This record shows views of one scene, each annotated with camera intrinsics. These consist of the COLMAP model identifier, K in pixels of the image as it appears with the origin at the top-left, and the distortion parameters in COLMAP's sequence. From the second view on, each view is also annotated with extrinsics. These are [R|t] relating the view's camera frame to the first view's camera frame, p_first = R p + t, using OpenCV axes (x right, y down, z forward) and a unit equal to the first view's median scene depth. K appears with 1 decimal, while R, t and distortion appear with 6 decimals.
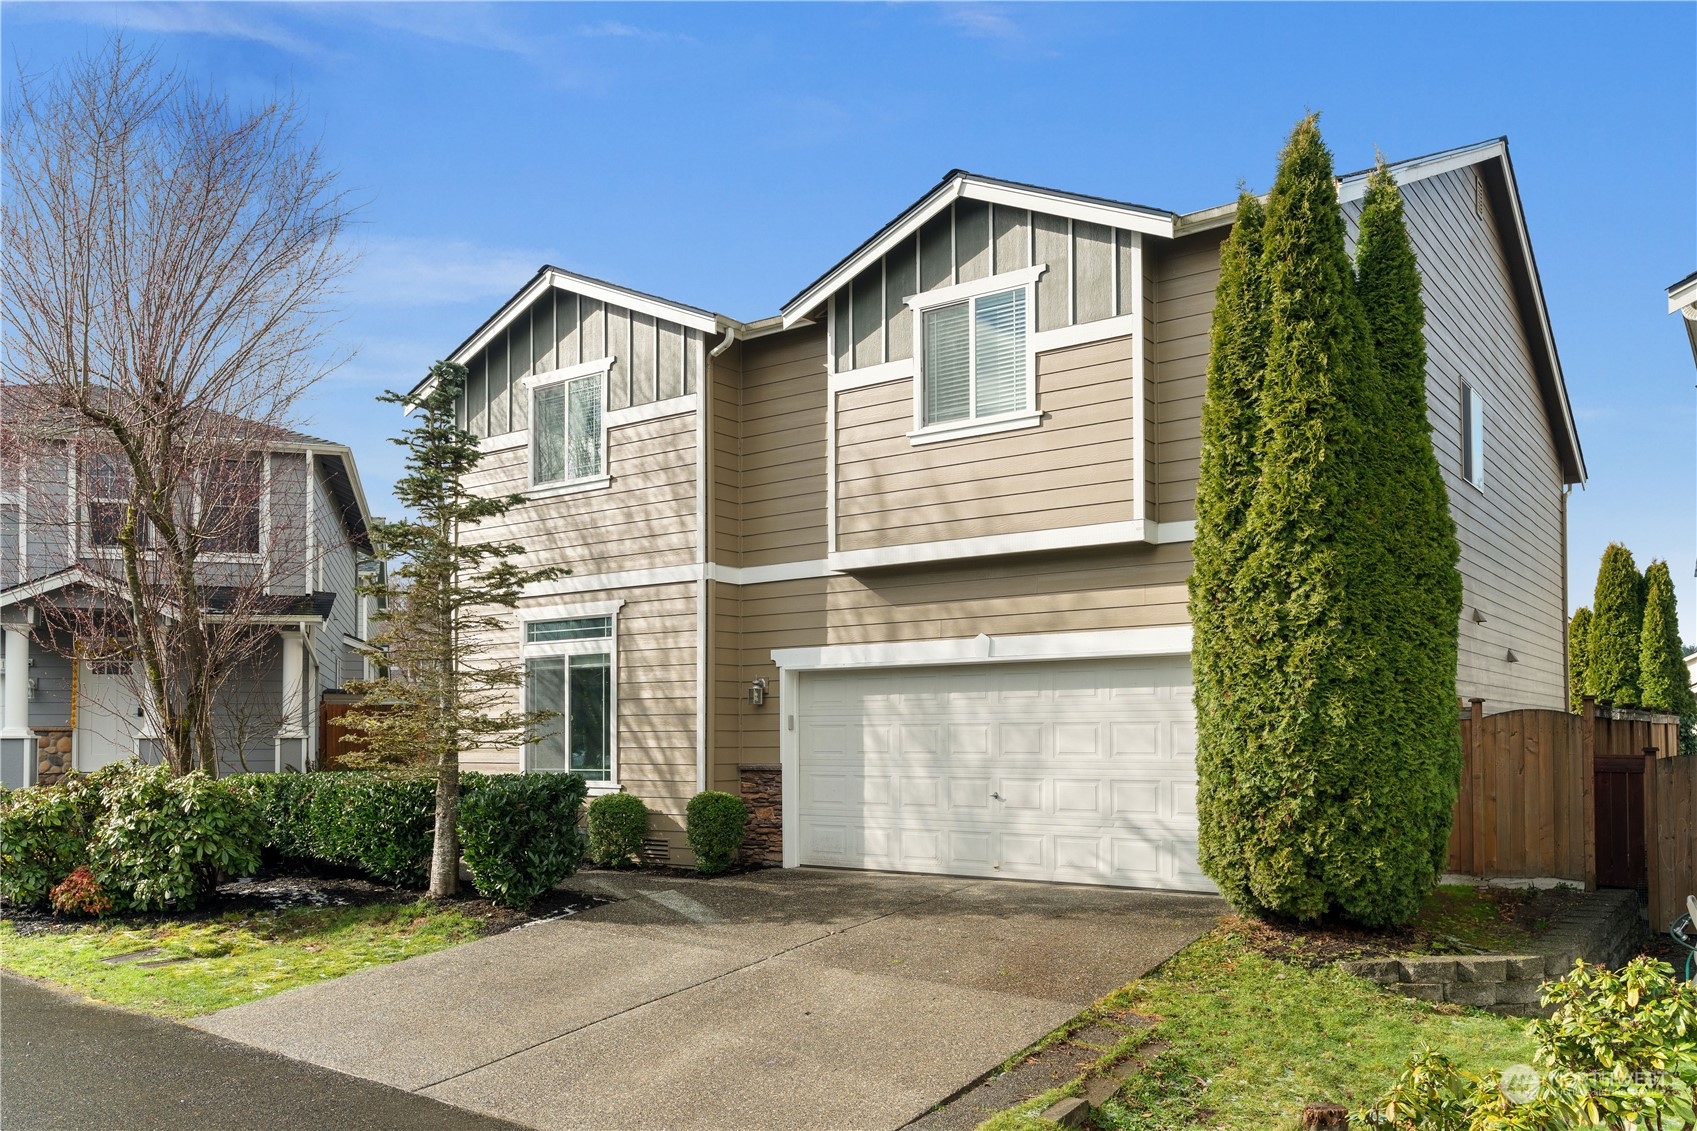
lens RADIAL K [[1303.8, 0, 849.9], [0, 1303.8, 724.1], [0, 0, 1]] dist [0.003233, 0.004123]
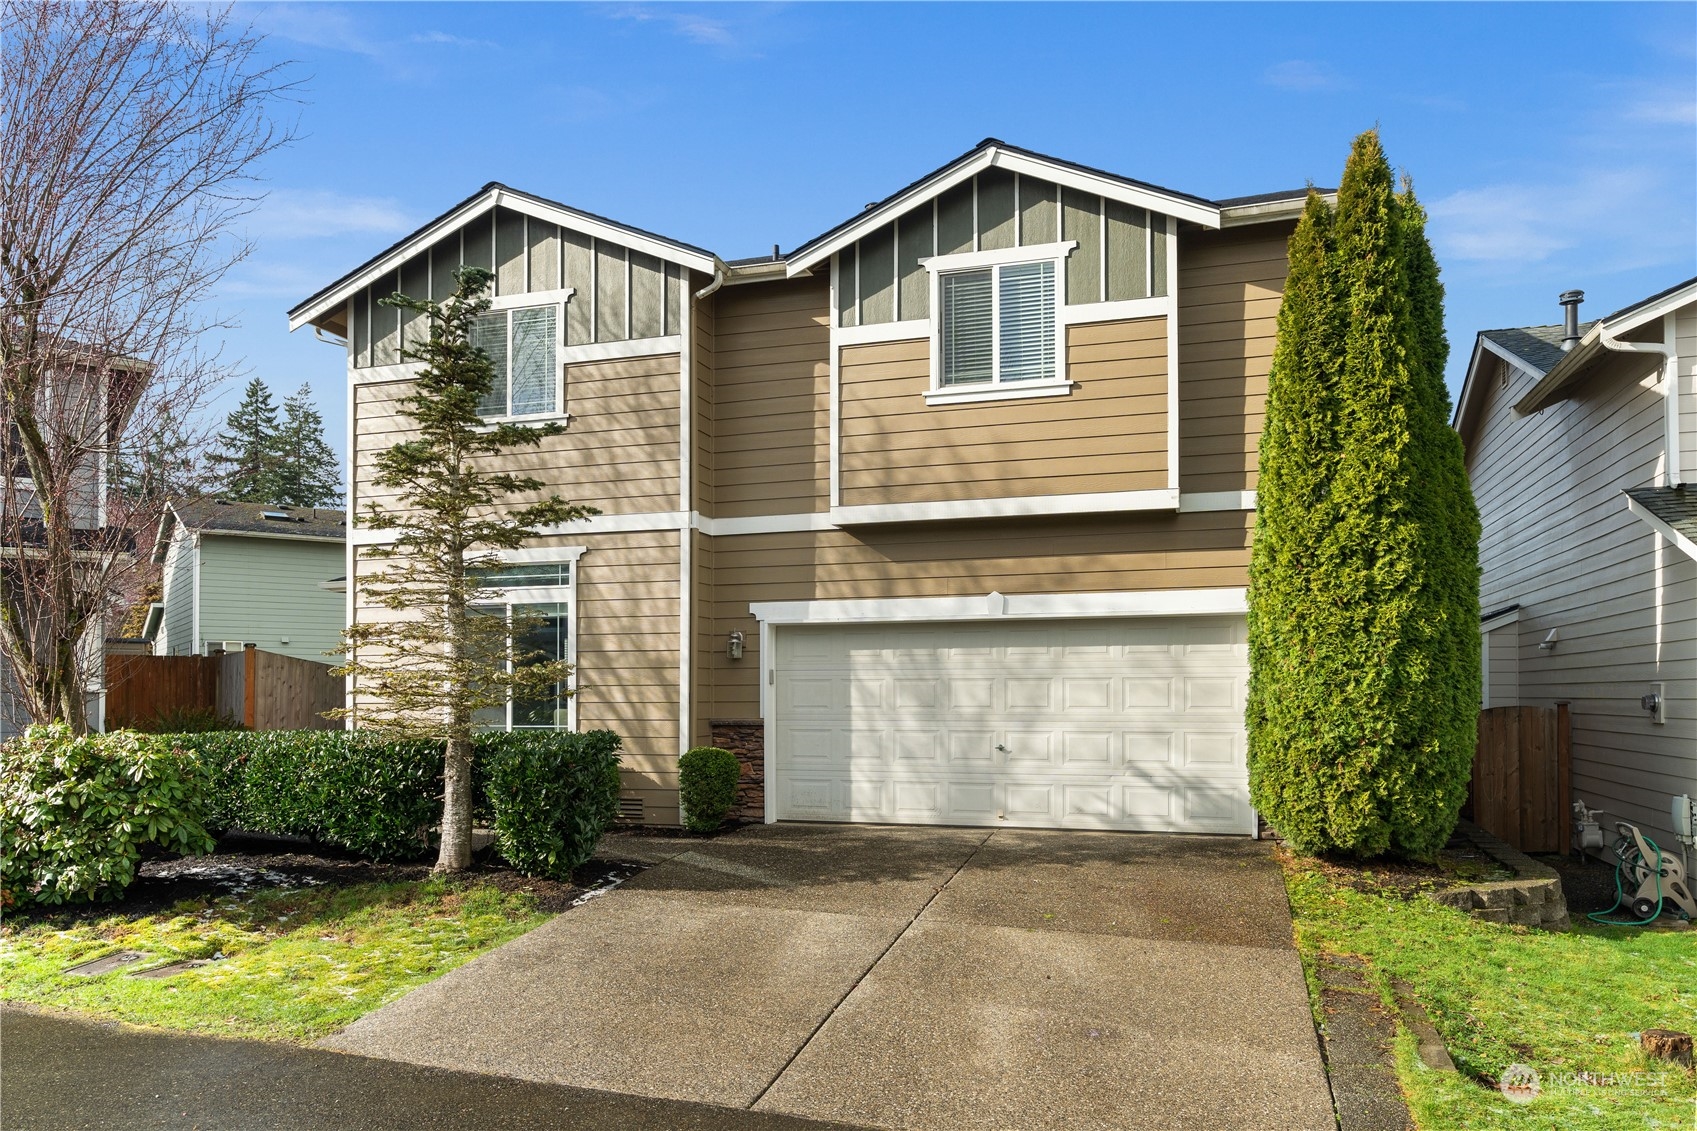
lens RADIAL K [[1168.6, 0, 846.0], [0, 1168.6, 685.5], [0, 0, 1]] dist [0.002301, -0.001773]
pose [[0.948804, 0.003115, 0.315851, -0.315321], [-0.004167, 0.999988, 0.002656, 0.003316], [-0.315839, -0.003836, 0.948805, 0.161500]]
